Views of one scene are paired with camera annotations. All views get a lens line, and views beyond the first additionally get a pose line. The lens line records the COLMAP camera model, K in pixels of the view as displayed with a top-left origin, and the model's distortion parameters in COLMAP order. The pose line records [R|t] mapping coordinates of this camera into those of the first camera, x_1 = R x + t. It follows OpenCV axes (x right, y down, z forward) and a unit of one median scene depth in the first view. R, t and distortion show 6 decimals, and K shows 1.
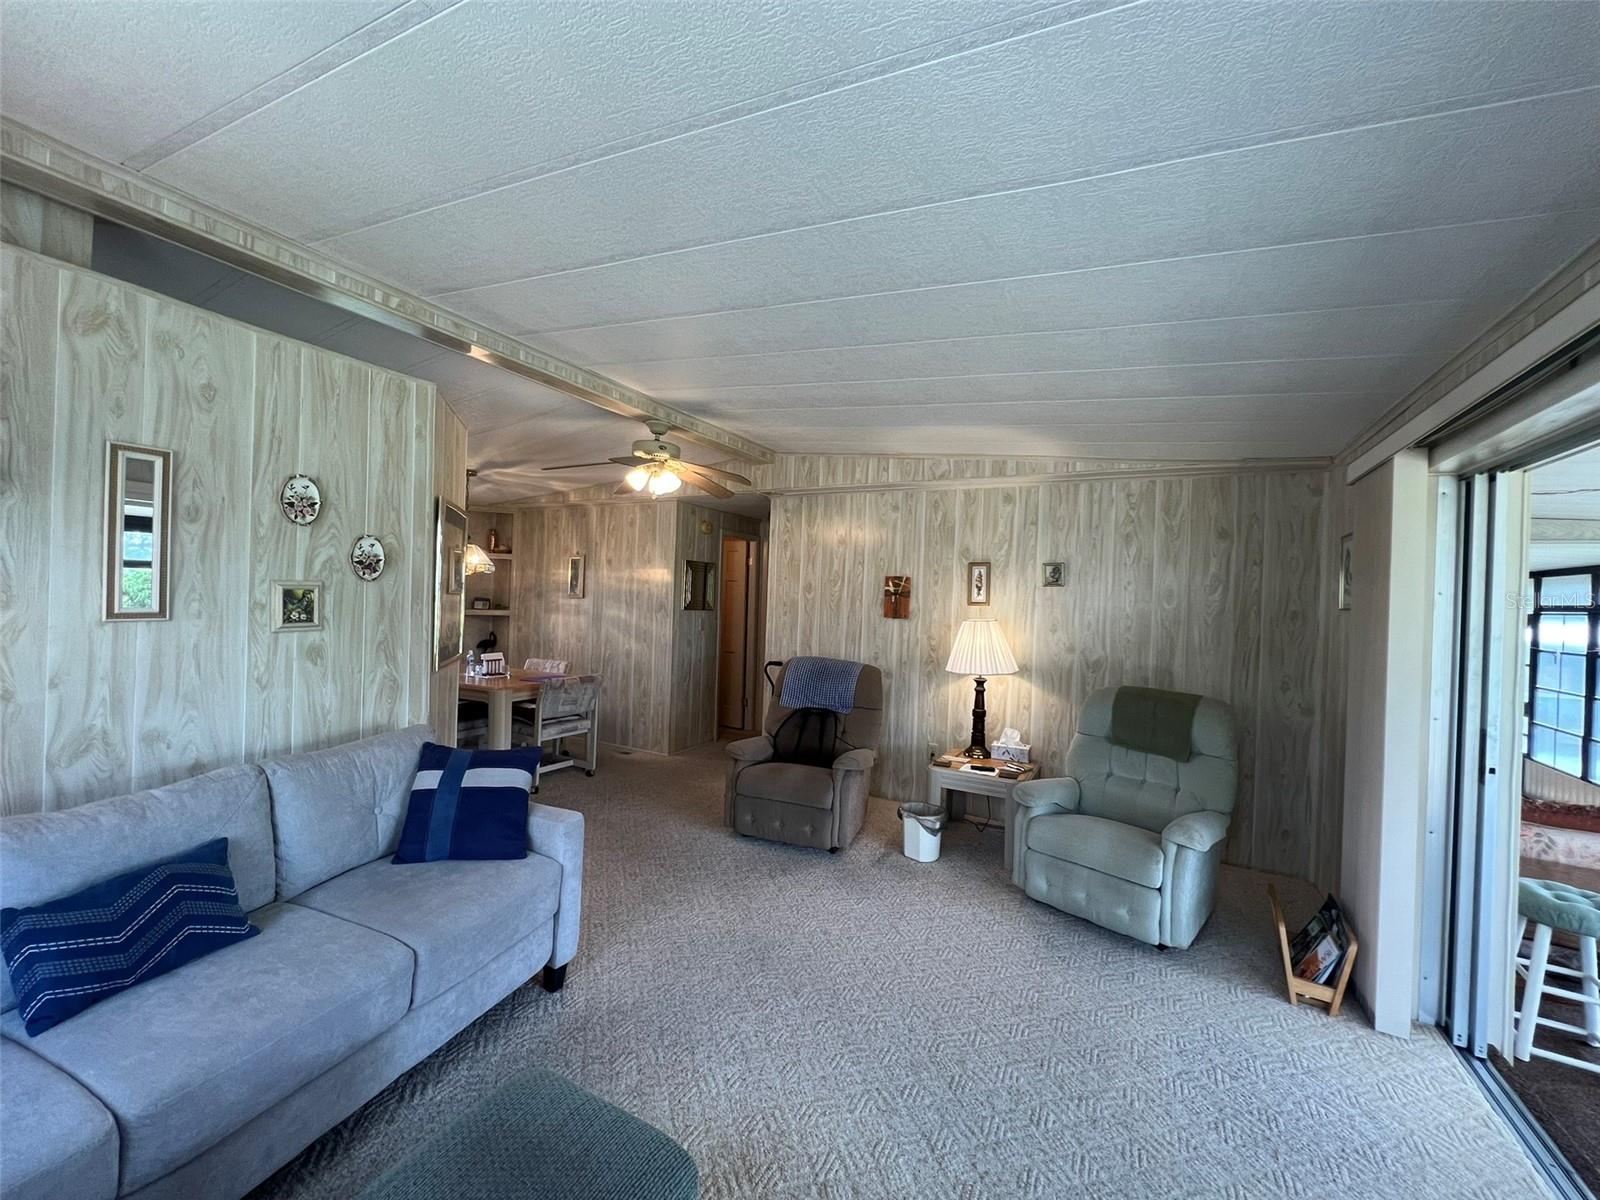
lens RADIAL K [[641.0, 0, 802.3], [0, 641.0, 600.7], [0, 0, 1]] dist [-0.003075, 0.000900]
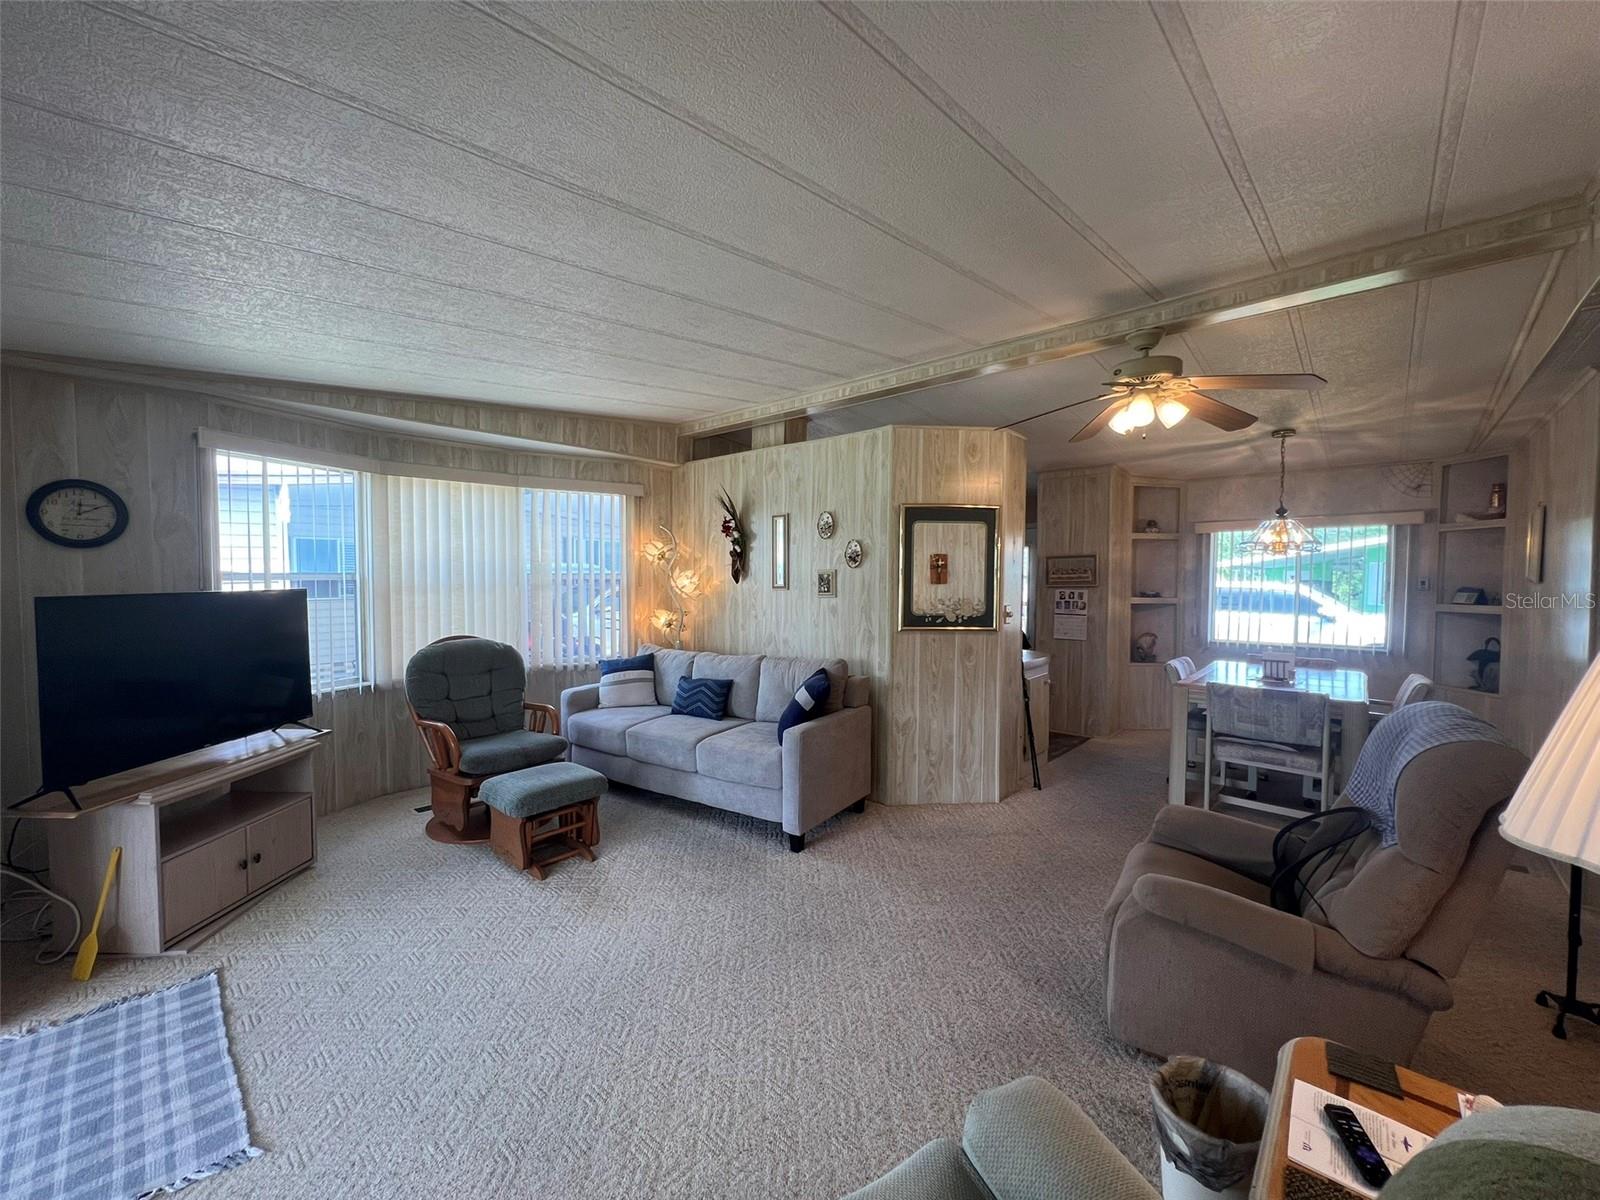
lens RADIAL K [[641.0, 0, 794.6], [0, 641.0, 602.4], [0, 0, 1]] dist [-0.003075, 0.000900]
pose [[-0.251975, 0.004805, -0.967722, 0.794894], [-0.015037, 0.999848, 0.008880, 0.037362], [0.967617, 0.016789, -0.251865, 1.090212]]
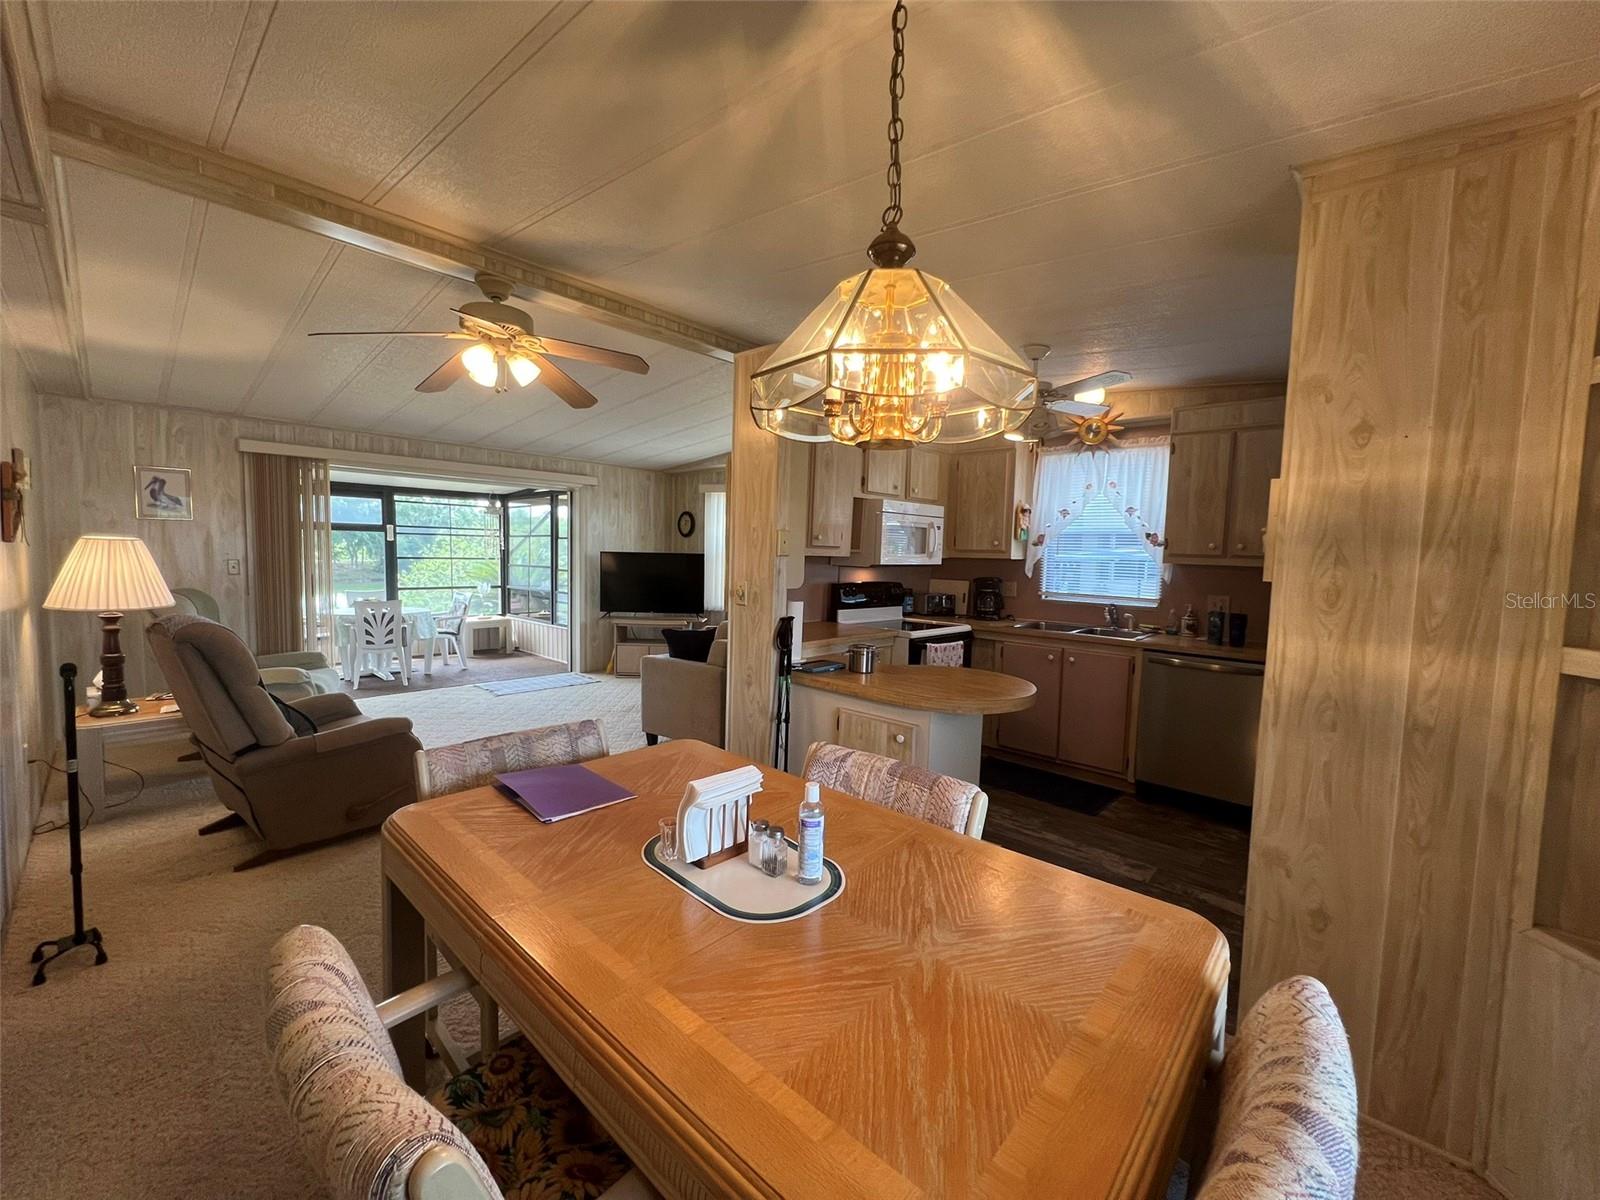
lens RADIAL K [[641.0, 0, 797.6], [0, 641.0, 596.1], [0, 0, 1]] dist [-0.003075, 0.000900]
pose [[-0.962420, -0.078653, 0.259926, -1.026076], [-0.059878, 0.995044, 0.079388, -0.015468], [-0.264882, 0.060841, -0.962359, 2.189509]]
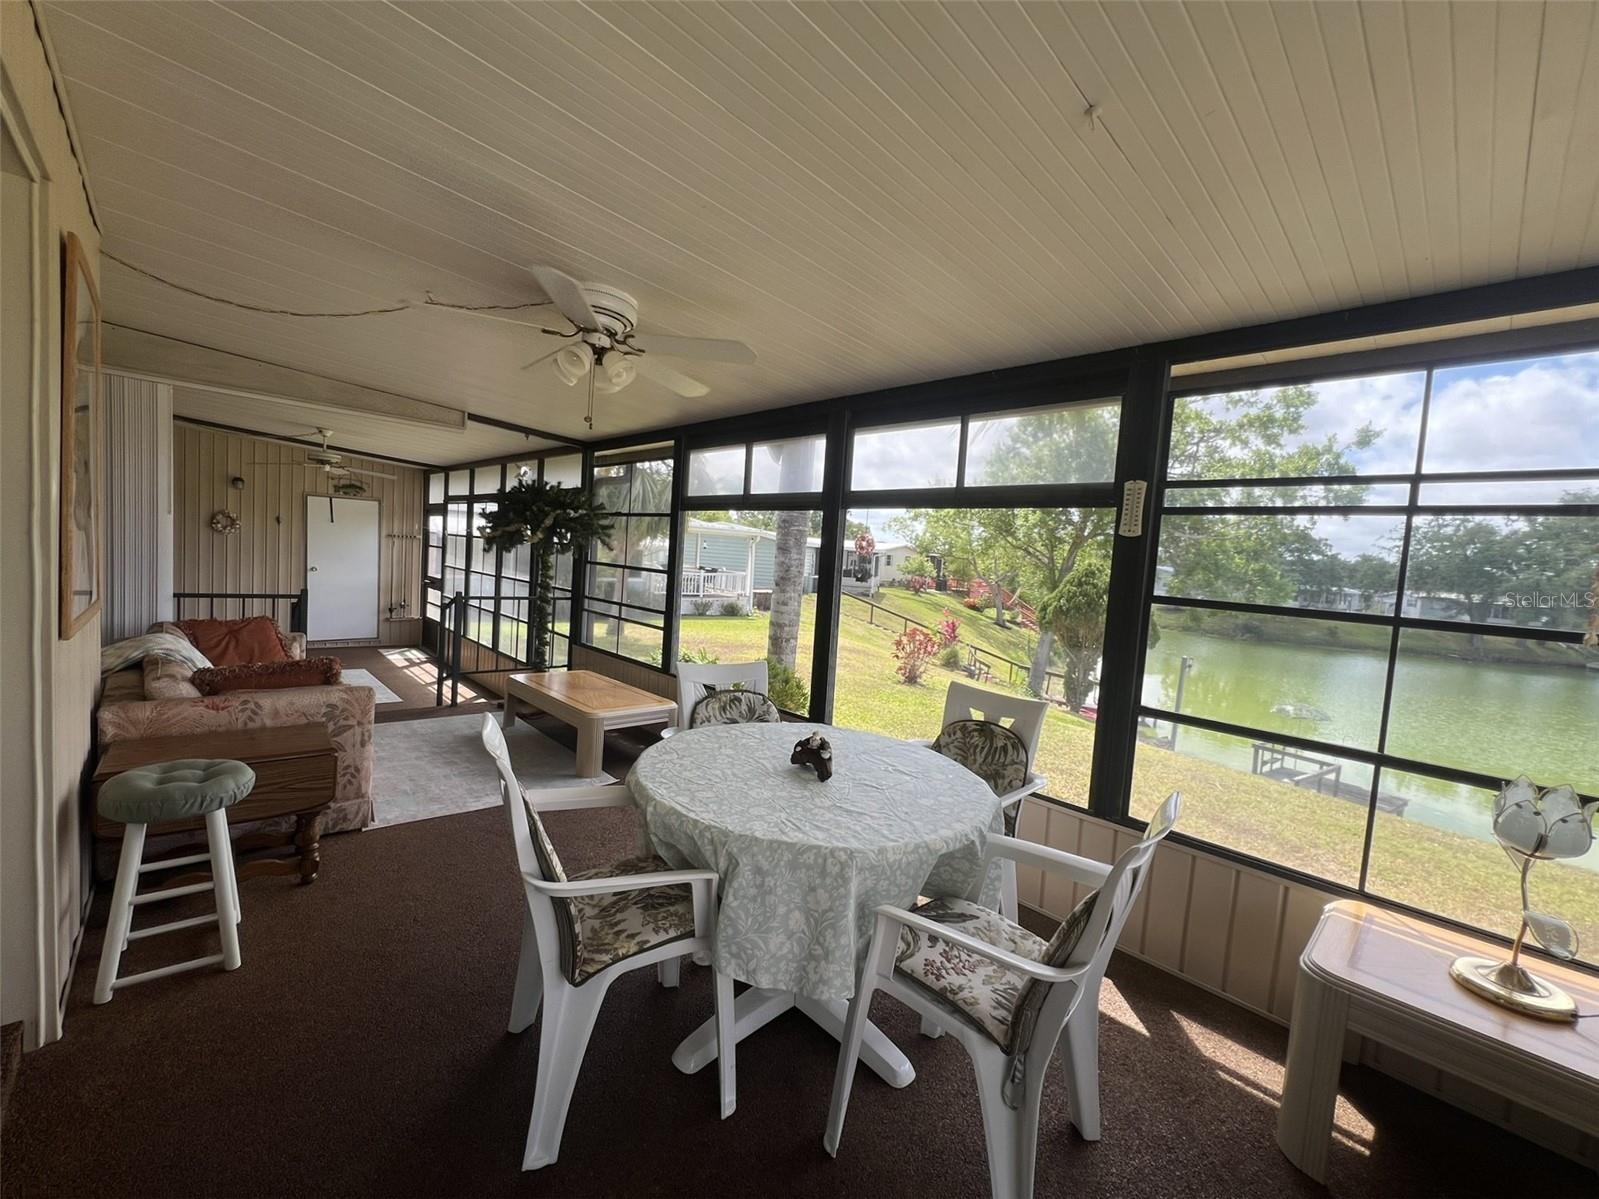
lens RADIAL K [[640.6, 0, 803.2], [0, 640.6, 598.3], [0, 0, 1]] dist [-0.003075, 0.000900]
pose [[0.324913, -0.084607, 0.941952, 0.581394], [-0.052377, 0.992852, 0.107246, 0.087452], [-0.944292, -0.084182, 0.318159, -0.003397]]
